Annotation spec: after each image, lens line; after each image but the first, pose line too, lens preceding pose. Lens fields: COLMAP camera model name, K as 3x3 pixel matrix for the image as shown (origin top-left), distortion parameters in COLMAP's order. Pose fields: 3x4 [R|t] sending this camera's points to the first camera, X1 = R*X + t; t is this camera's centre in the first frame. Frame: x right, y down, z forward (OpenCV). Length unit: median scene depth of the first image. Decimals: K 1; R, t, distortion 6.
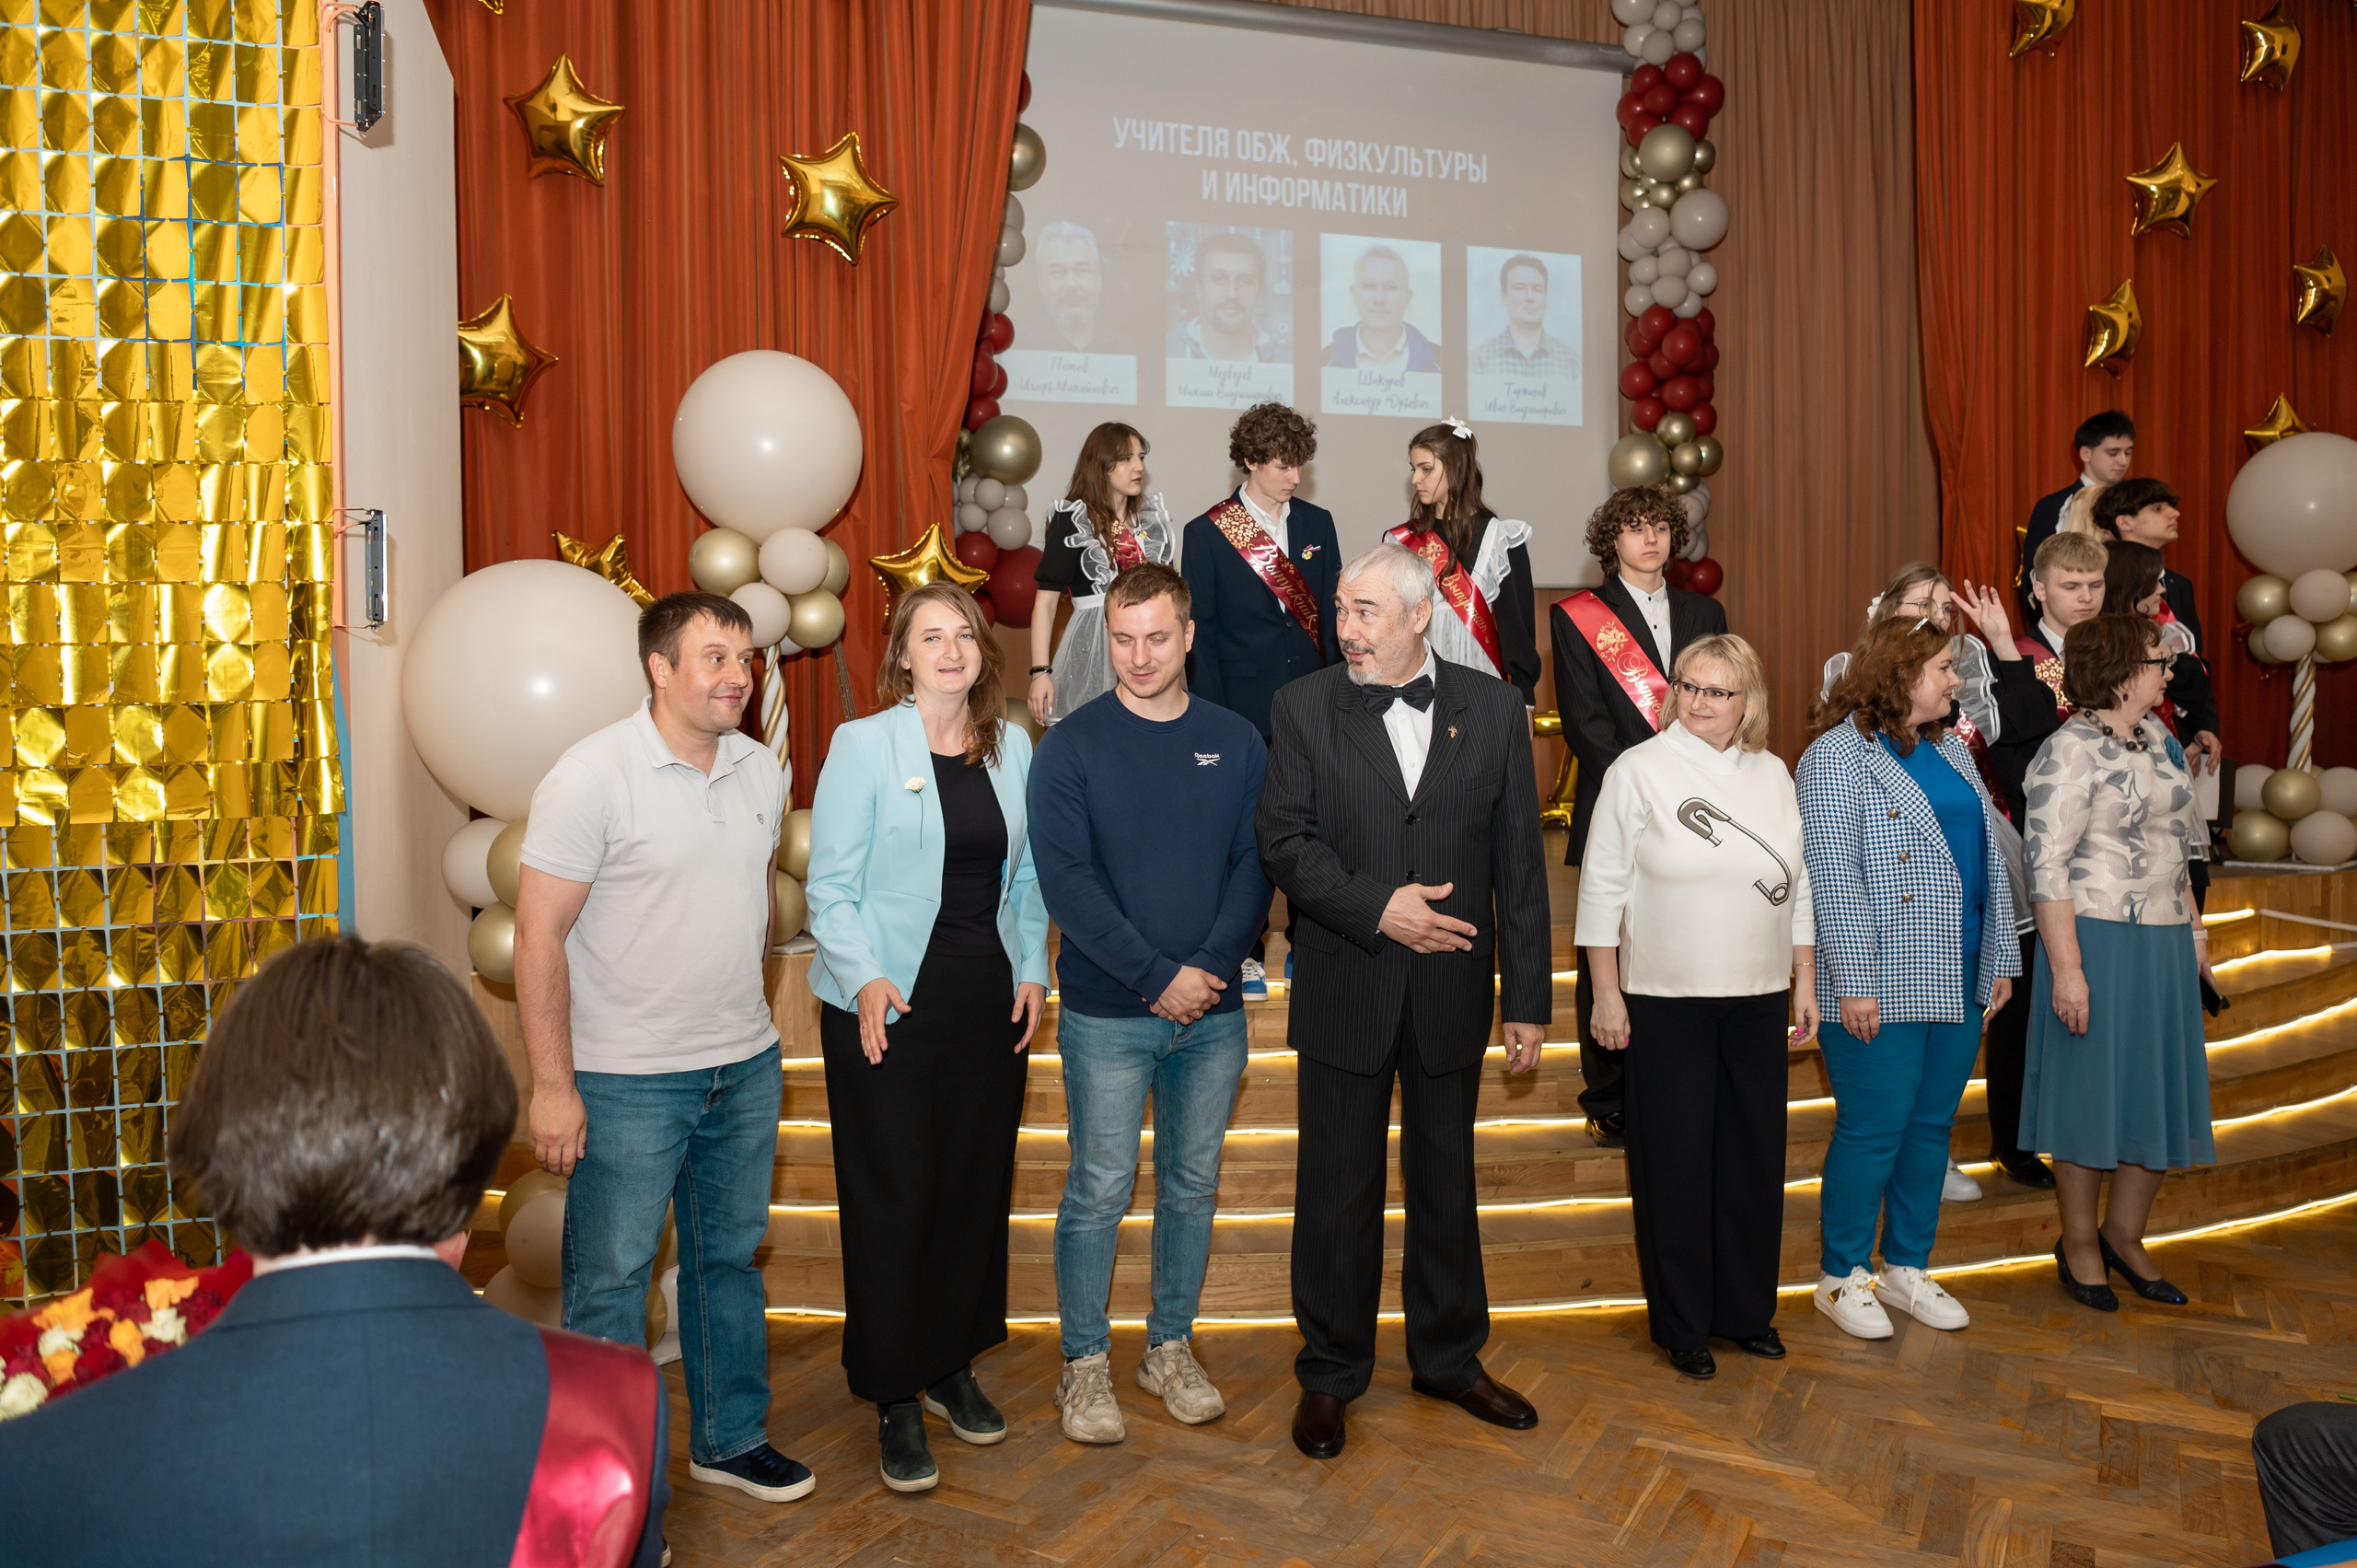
lens RADIAL K [[1634.3, 0, 1254.1], [0, 1634.3, 775.5], [0, 0, 1]] dist [-0.005162, -0.007856]
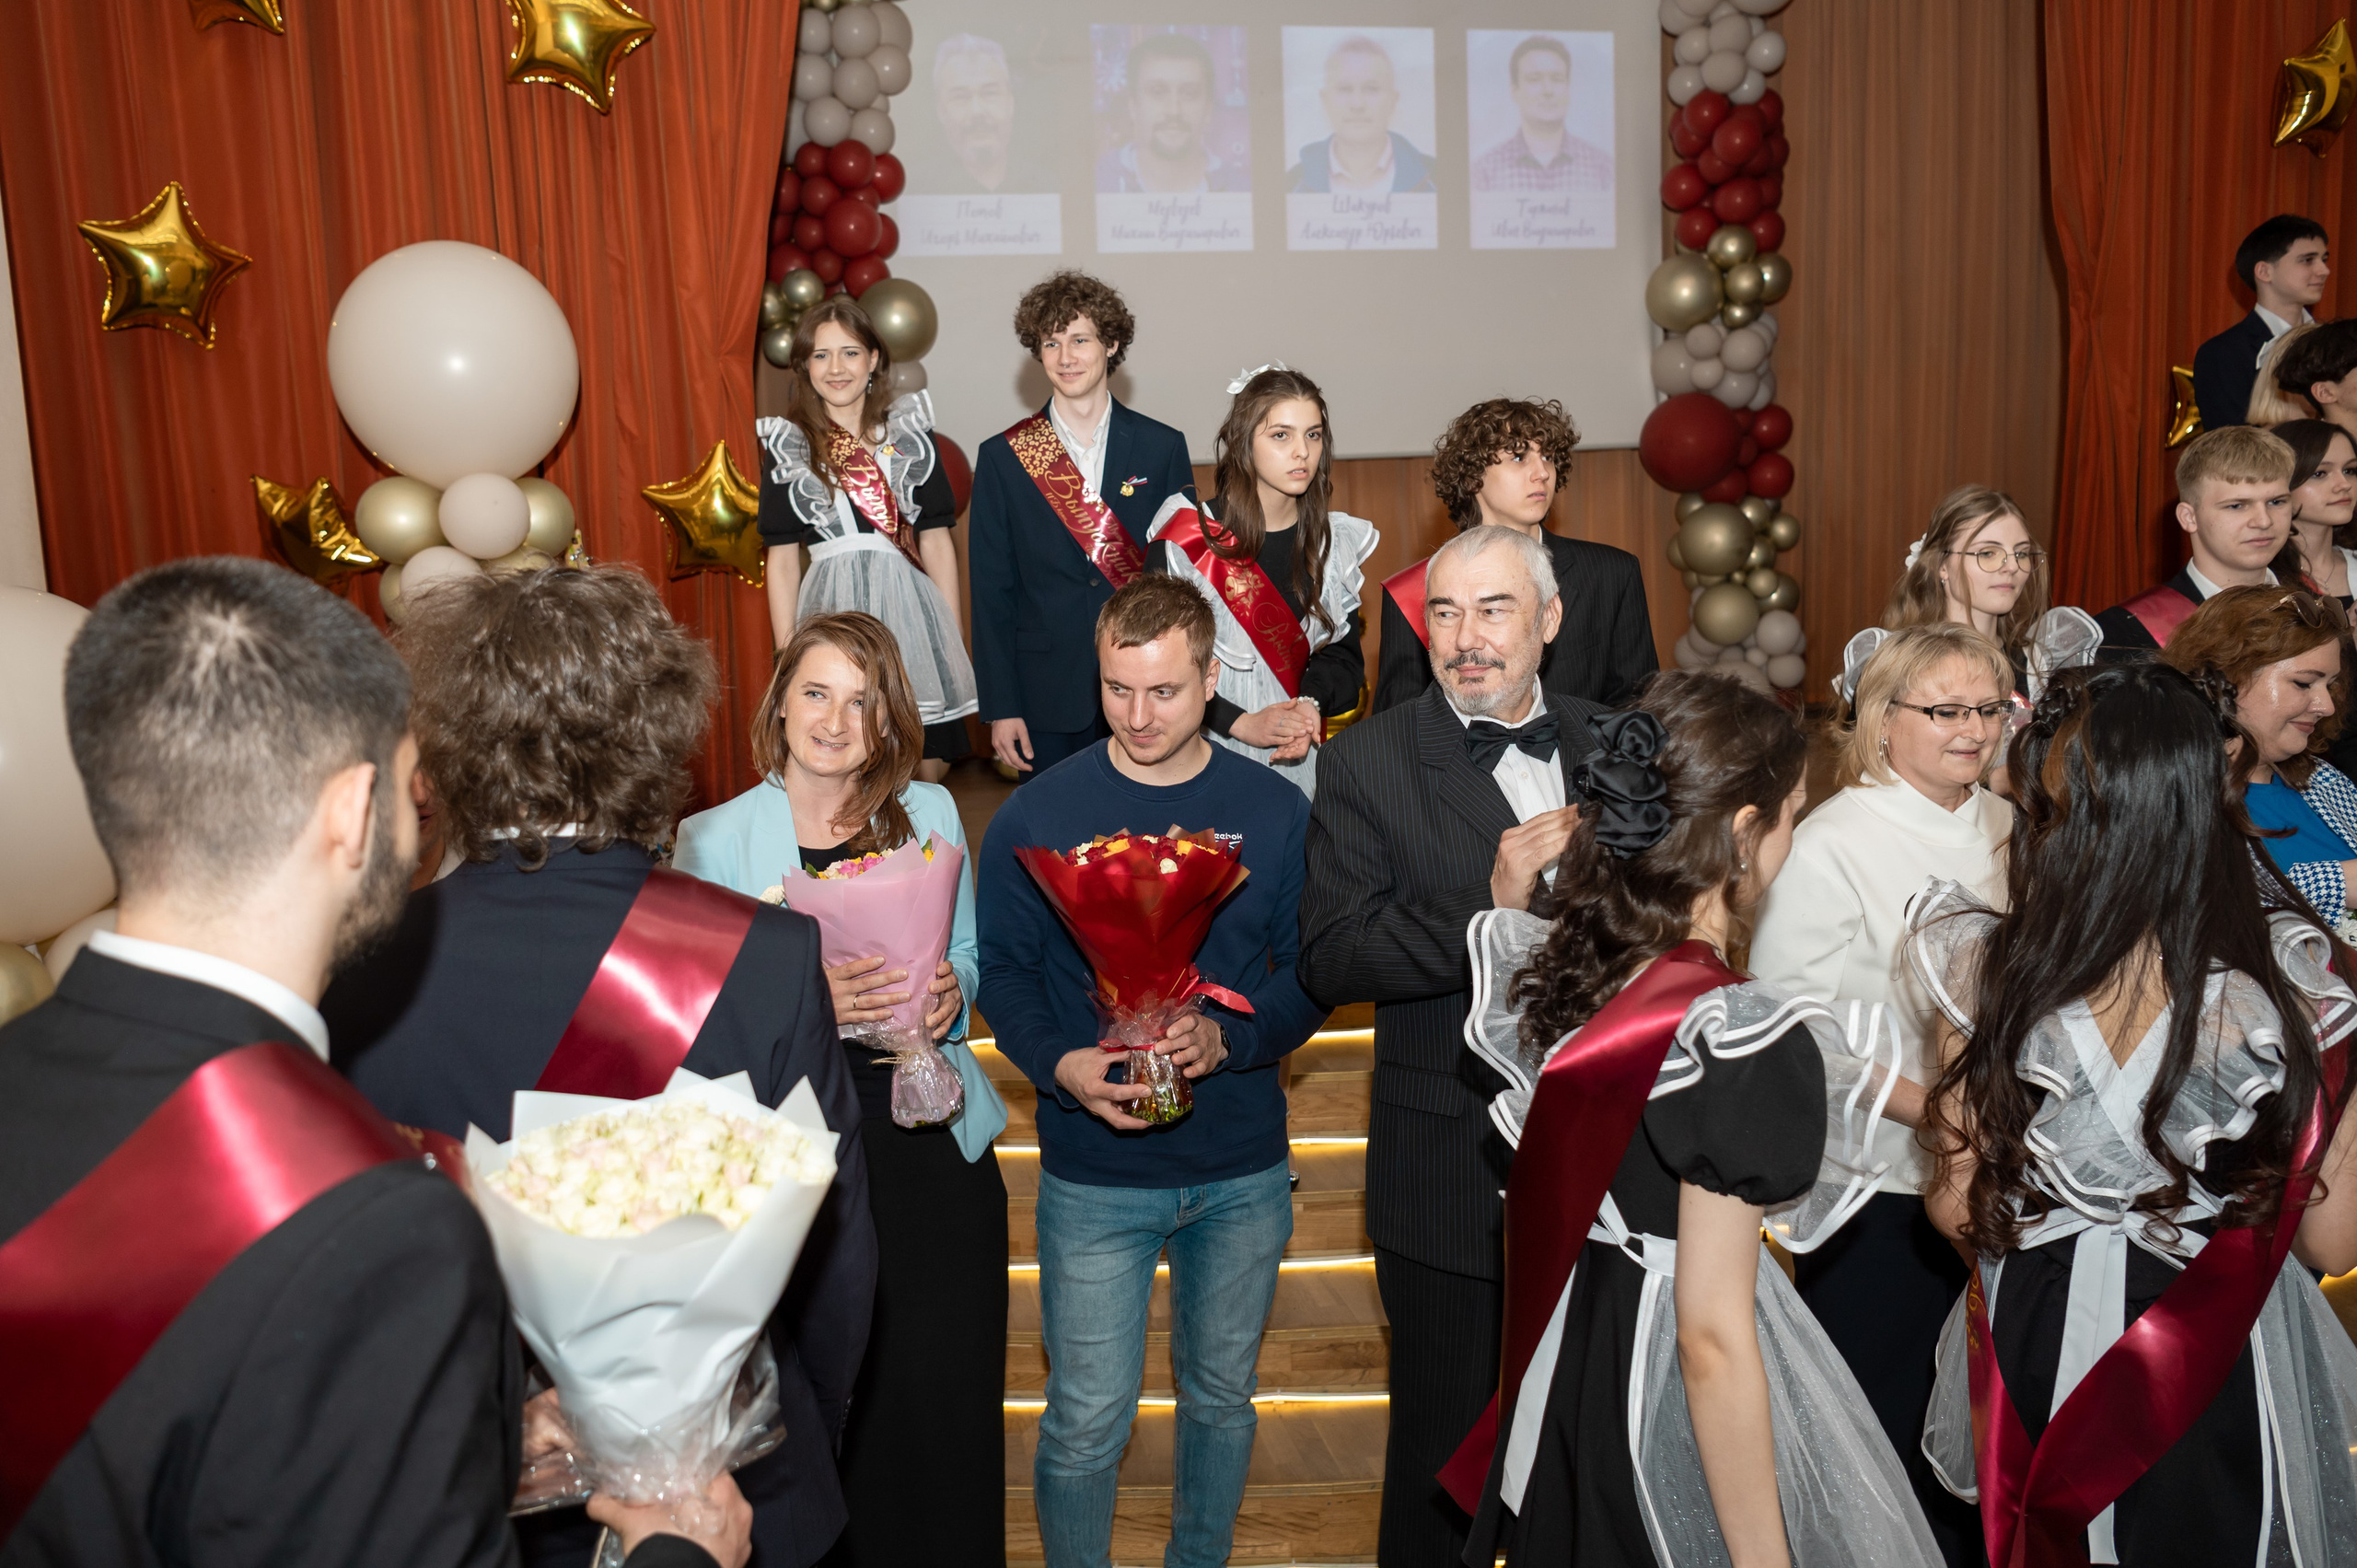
lens RADIAL K [[1634.3, 0, 1159.1], [0, 1634.3, 761.0], [0, 0, 1]] dist [-0.005162, -0.007856]
pose [[0.992068, -0.013893, -0.124934, 0.076326], [0.026273, 0.994840, 0.097993, -0.046670], [0.122928, -0.100498, 0.987314, 0.145320]]
